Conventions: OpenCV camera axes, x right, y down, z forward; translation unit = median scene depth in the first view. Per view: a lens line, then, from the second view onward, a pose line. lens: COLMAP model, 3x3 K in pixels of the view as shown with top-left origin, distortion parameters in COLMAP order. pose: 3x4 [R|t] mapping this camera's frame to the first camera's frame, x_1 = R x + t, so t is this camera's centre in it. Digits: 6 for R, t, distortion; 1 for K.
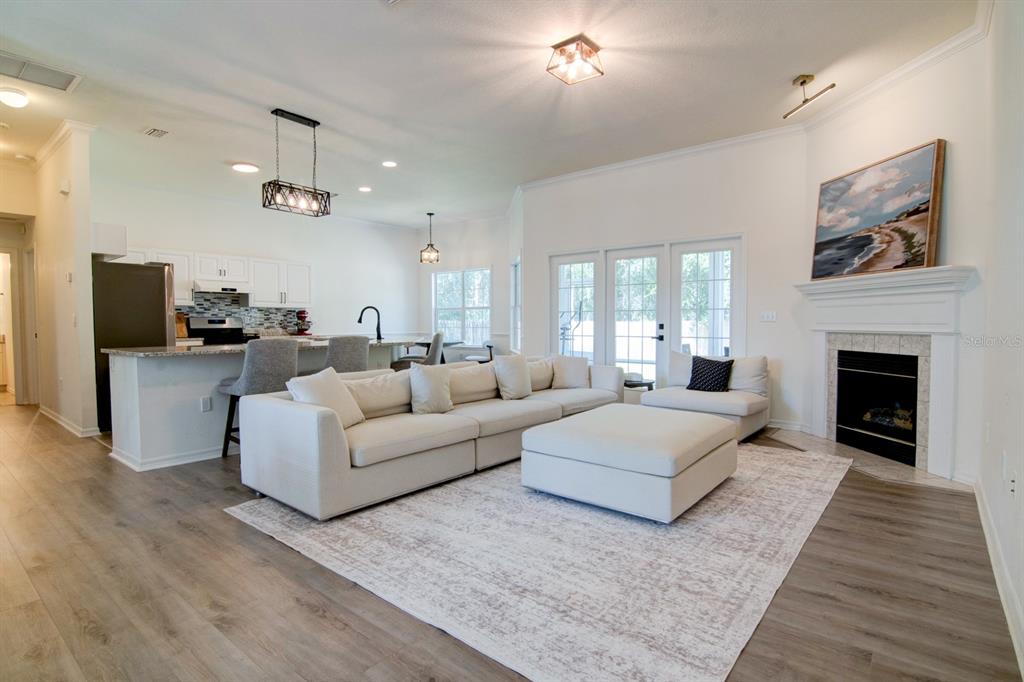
lens RADIAL K [[514.3, 0, 506.6], [0, 514.3, 340.2], [0, 0, 1]] dist [-0.001219, -0.013926]
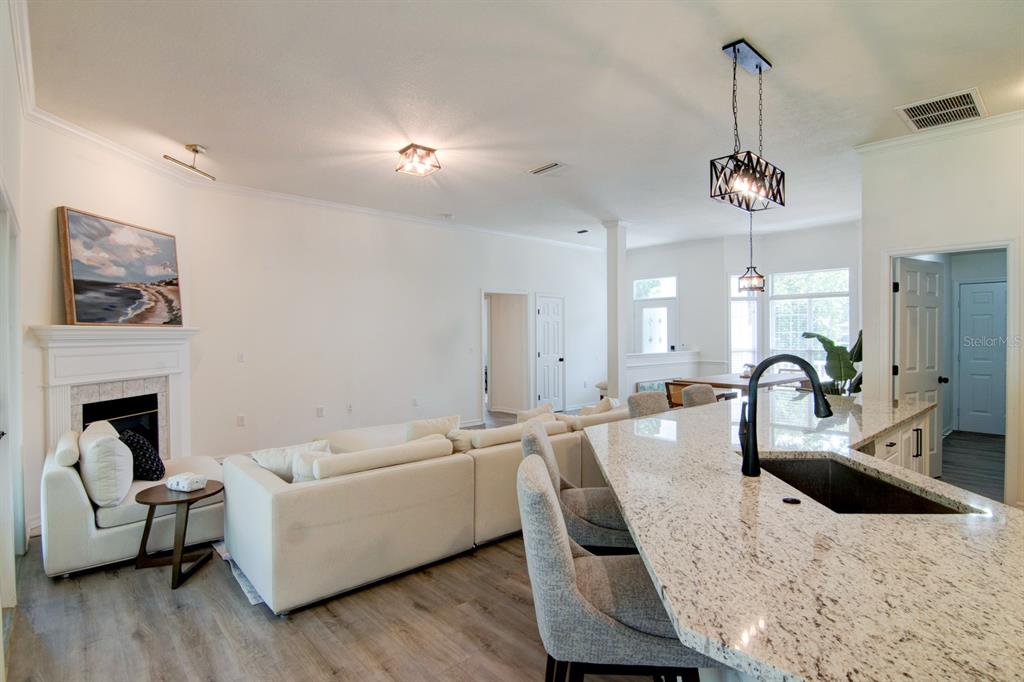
lens RADIAL K [[514.3, 0, 506.6], [0, 514.3, 340.2], [0, 0, 1]] dist [-0.001219, -0.013926]
pose [[-0.986927, 0.009168, 0.160905, -0.219517], [0.016463, 0.998893, 0.044063, -0.118184], [-0.160323, 0.046136, -0.985986, 1.738973]]
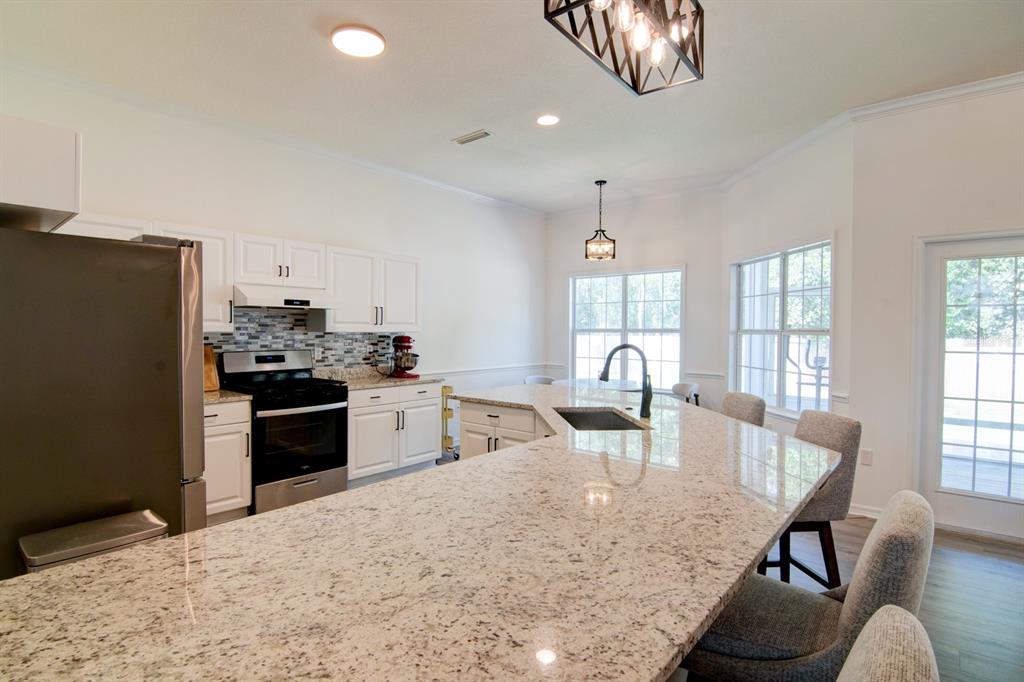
lens RADIAL K [[514.3, 0, 506.6], [0, 514.3, 340.2], [0, 0, 1]] dist [-0.001219, -0.013926]
pose [[0.999807, 0.009217, -0.017324, -0.492036], [-0.009479, 0.999841, -0.015116, -0.083217], [0.017182, 0.015277, 0.999736, 0.735005]]
